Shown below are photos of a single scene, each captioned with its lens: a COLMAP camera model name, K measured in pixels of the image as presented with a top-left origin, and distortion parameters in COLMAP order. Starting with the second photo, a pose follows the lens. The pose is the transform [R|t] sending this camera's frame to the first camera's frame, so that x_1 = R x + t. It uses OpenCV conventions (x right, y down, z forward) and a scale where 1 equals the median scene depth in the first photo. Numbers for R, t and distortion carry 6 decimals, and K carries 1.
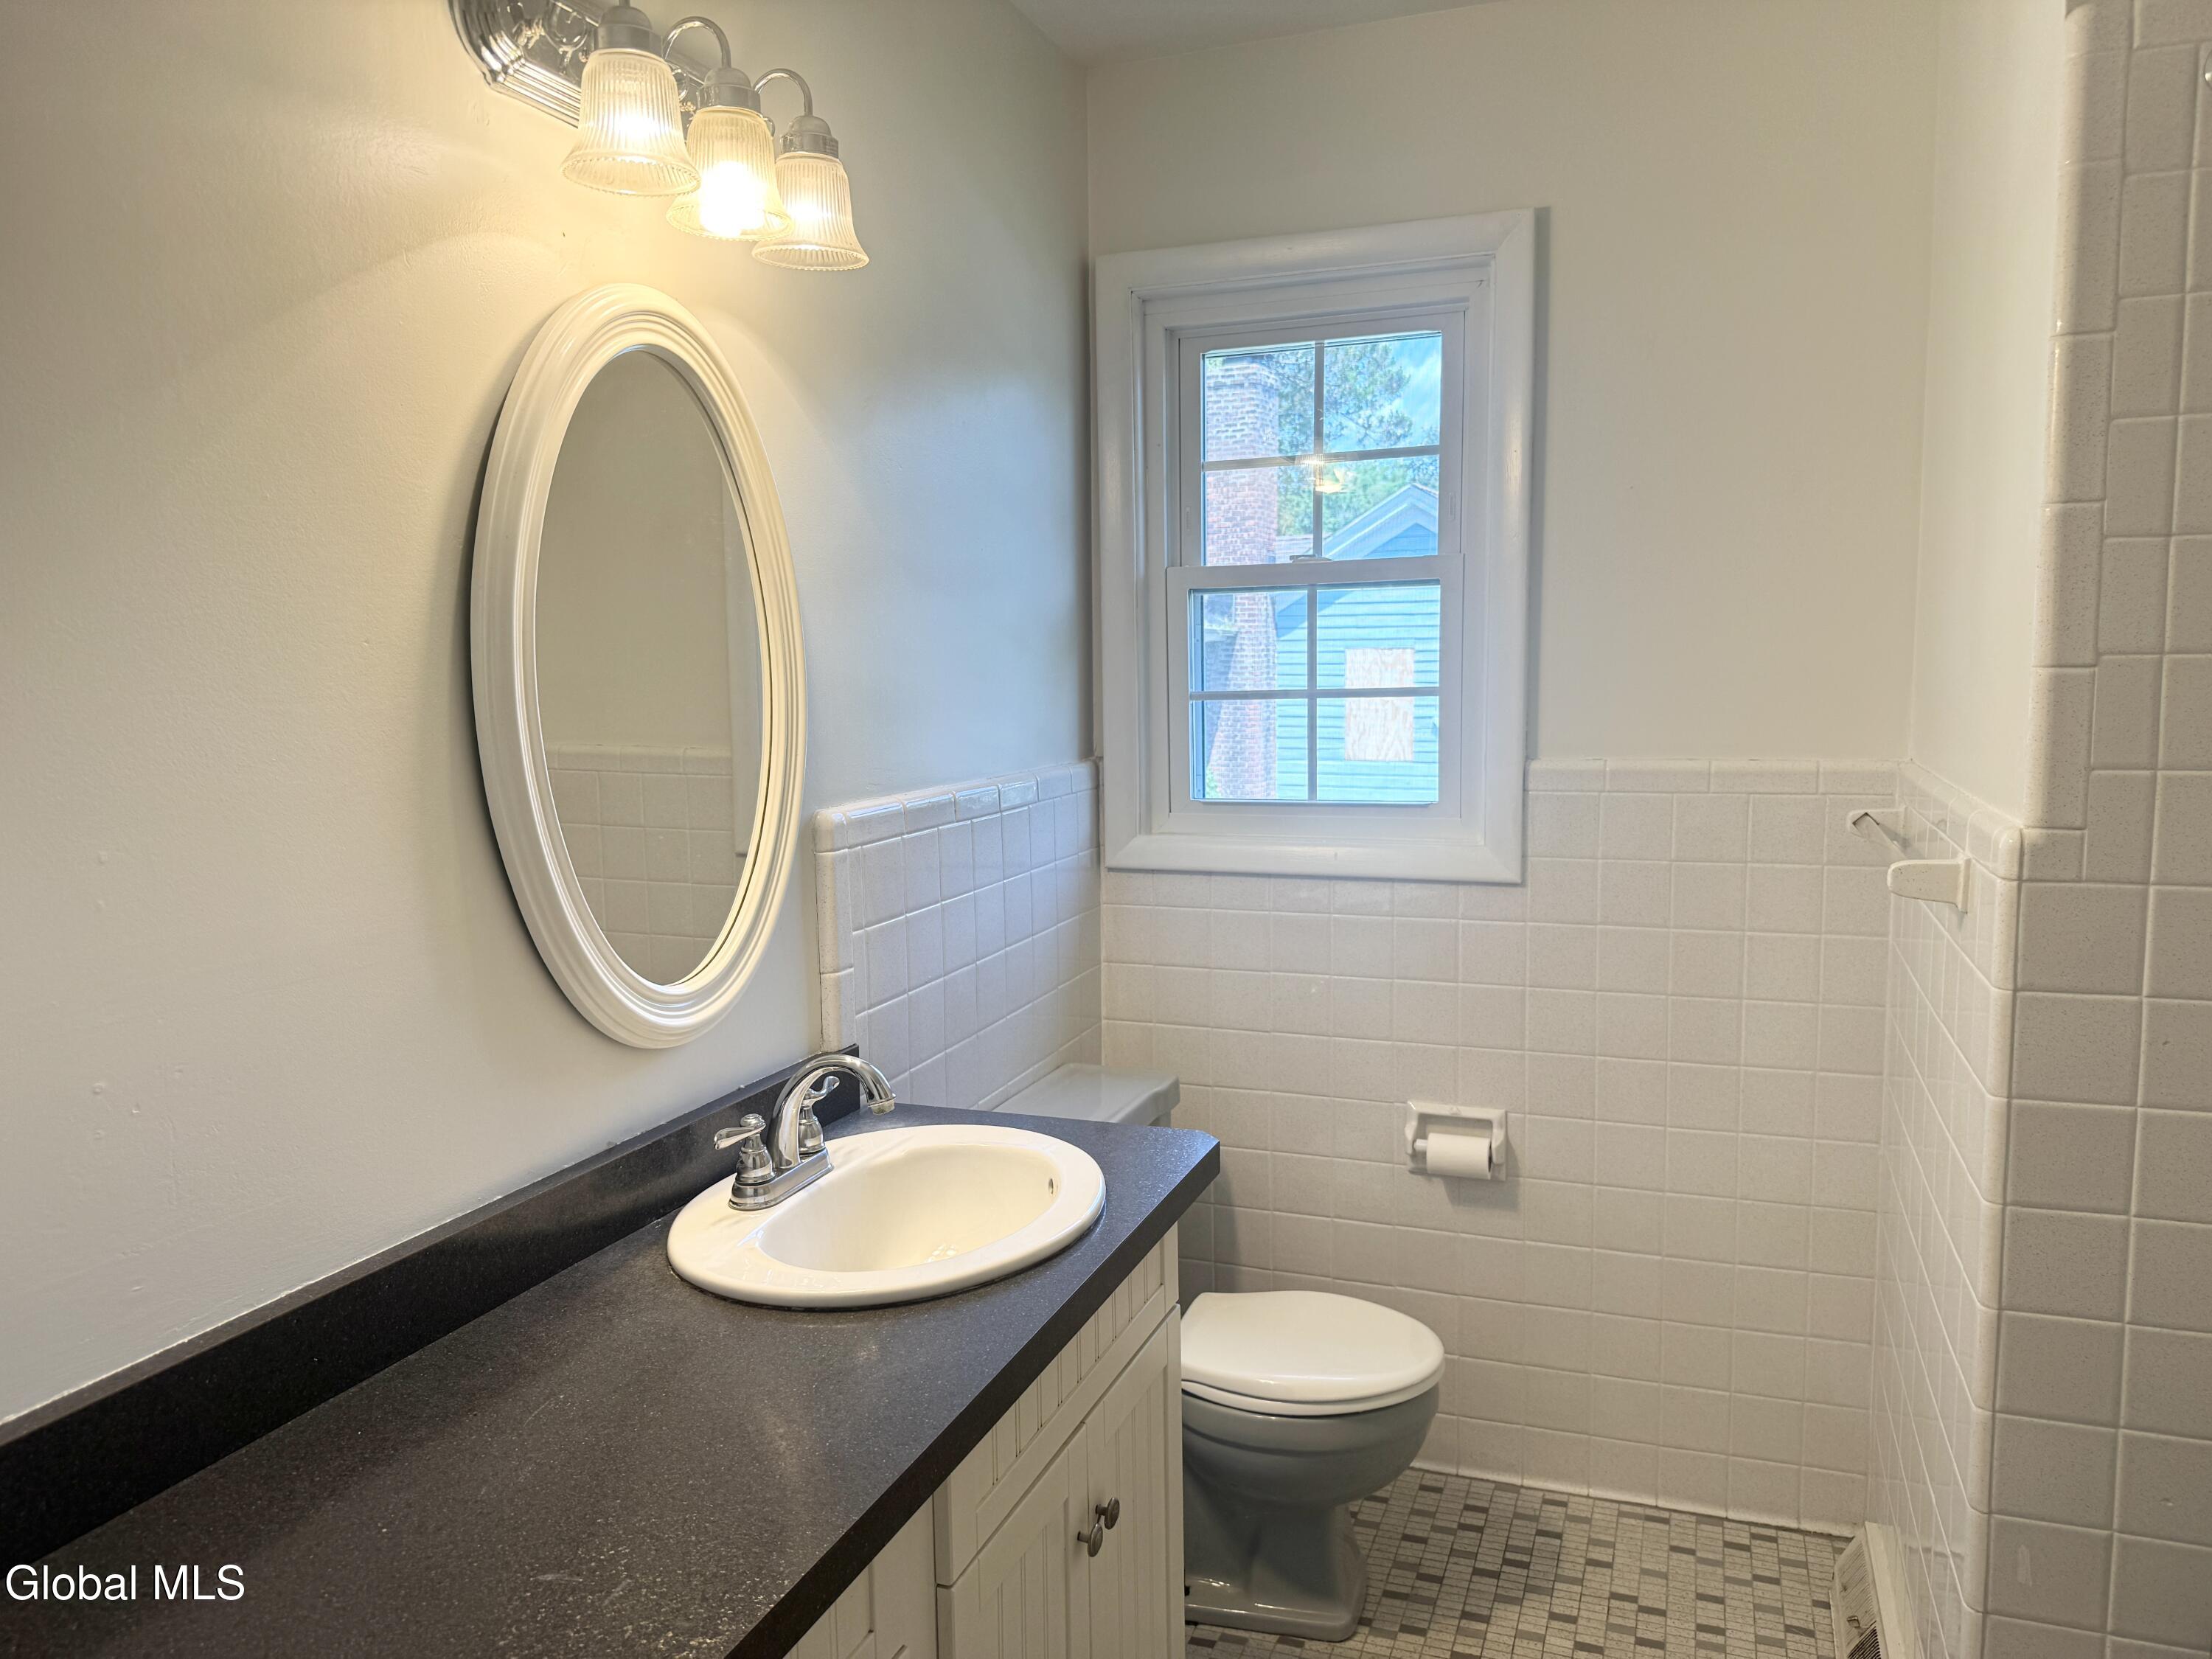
lens RADIAL K [[1564.5, 0, 1133.0], [0, 1564.5, 830.9], [0, 0, 1]] dist [0.008732, -0.003746]
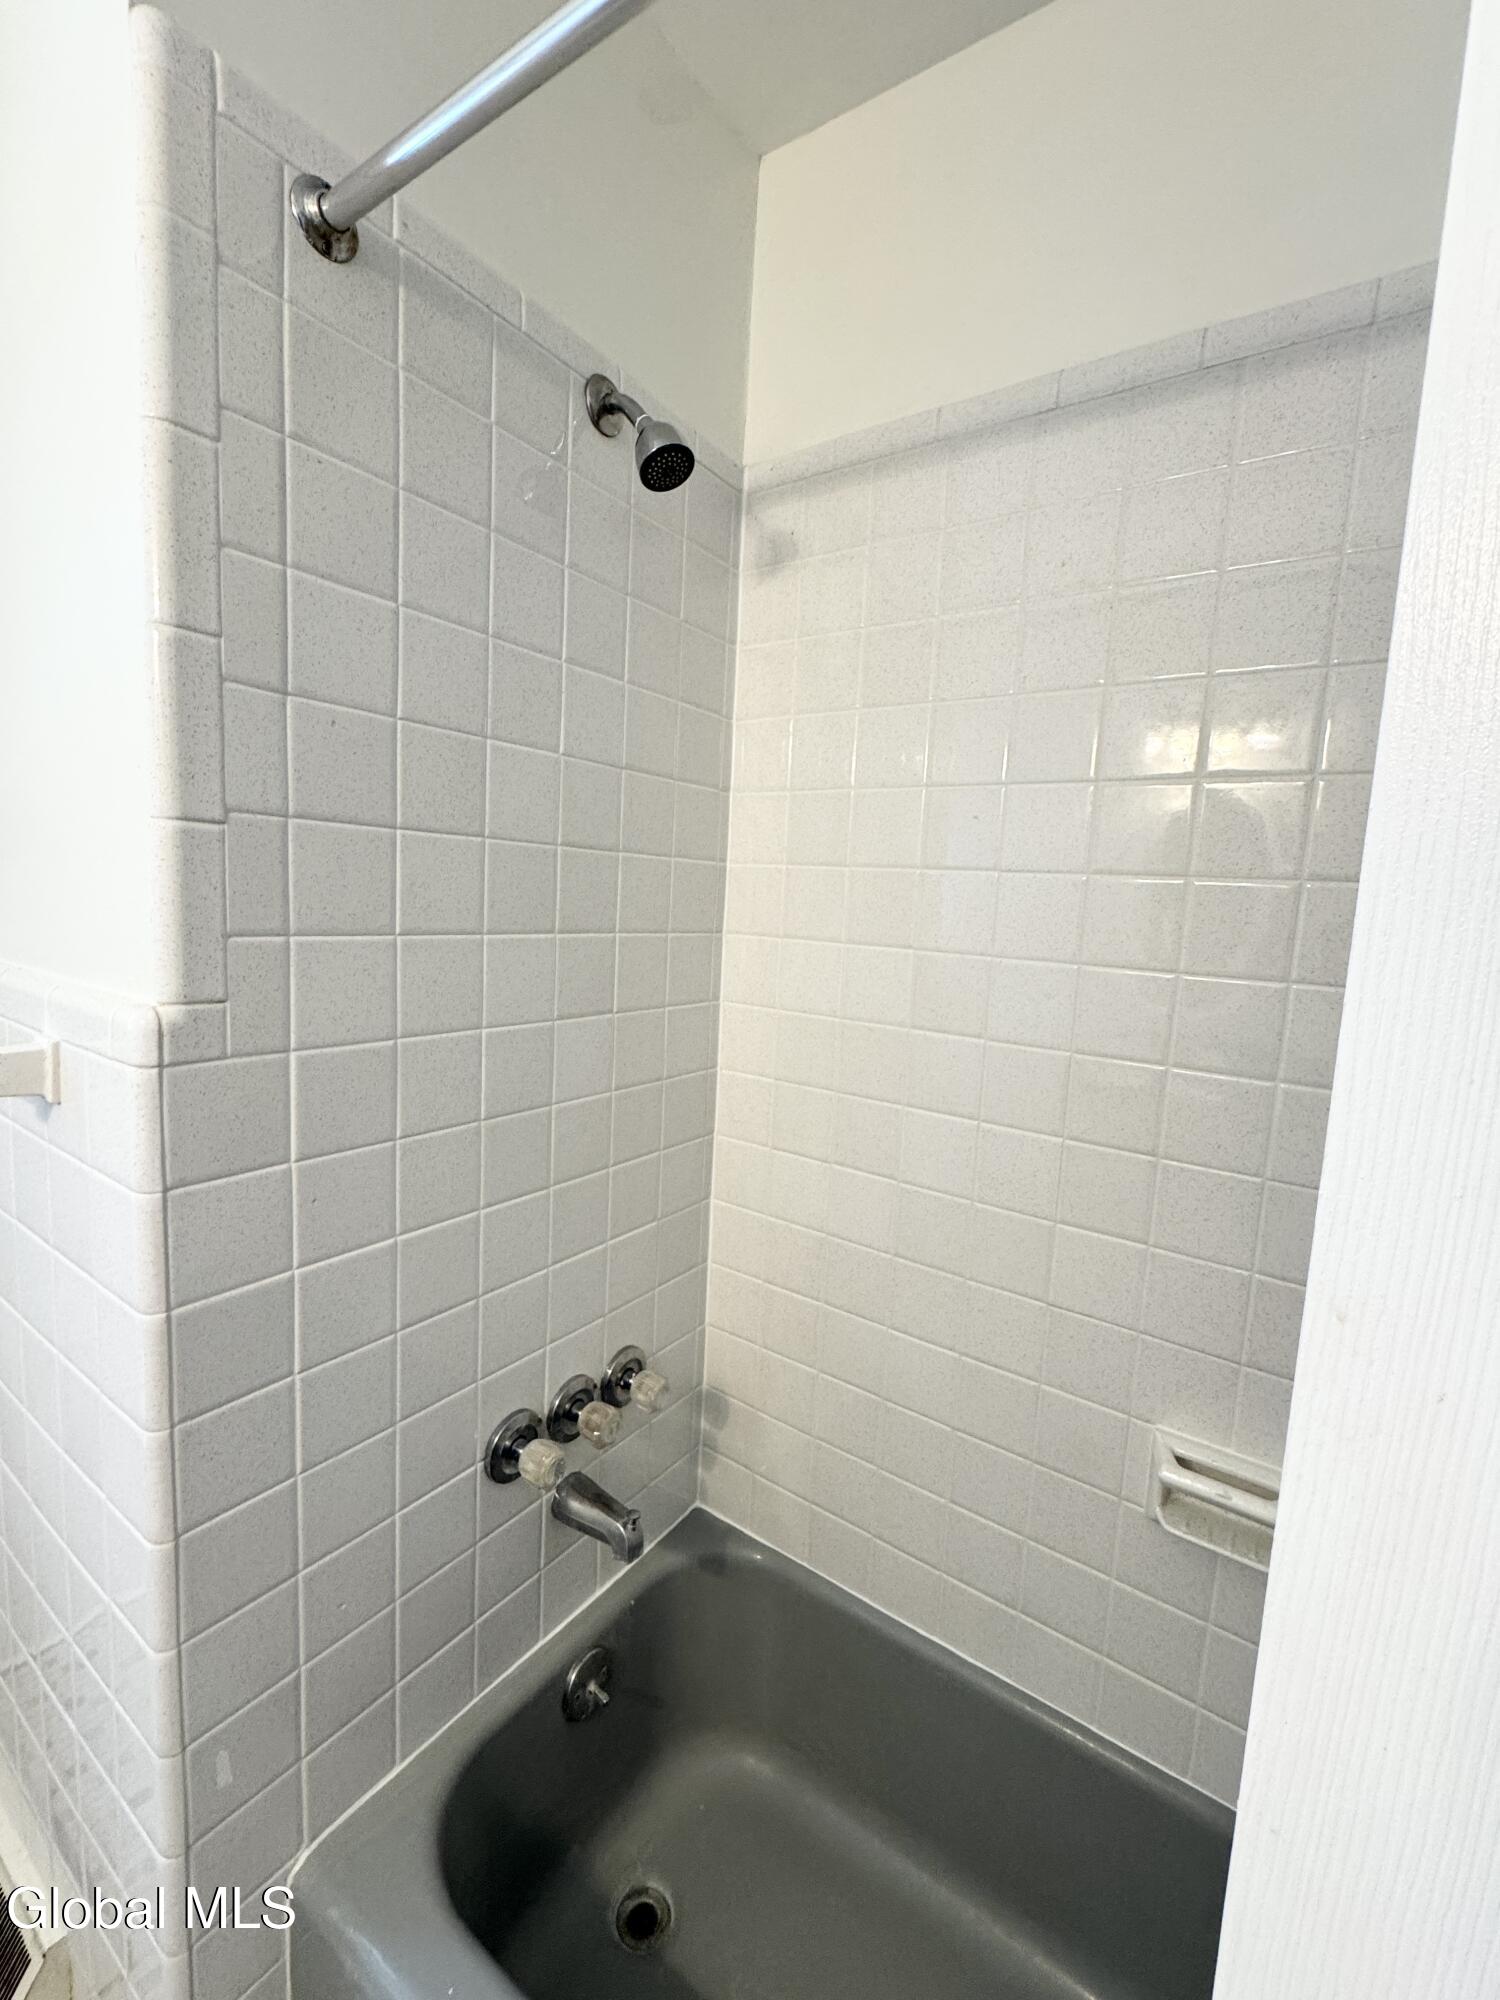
lens RADIAL K [[853.0, 0, 750.0], [0, 853.0, 1000.0], [0, 0, 1]] dist [-0.003646, -0.000385]
pose [[0.258500, -0.086522, 0.962129, 0.205499], [0.054398, 0.995704, 0.074926, -0.022951], [-0.964478, 0.032969, 0.262097, 0.574842]]
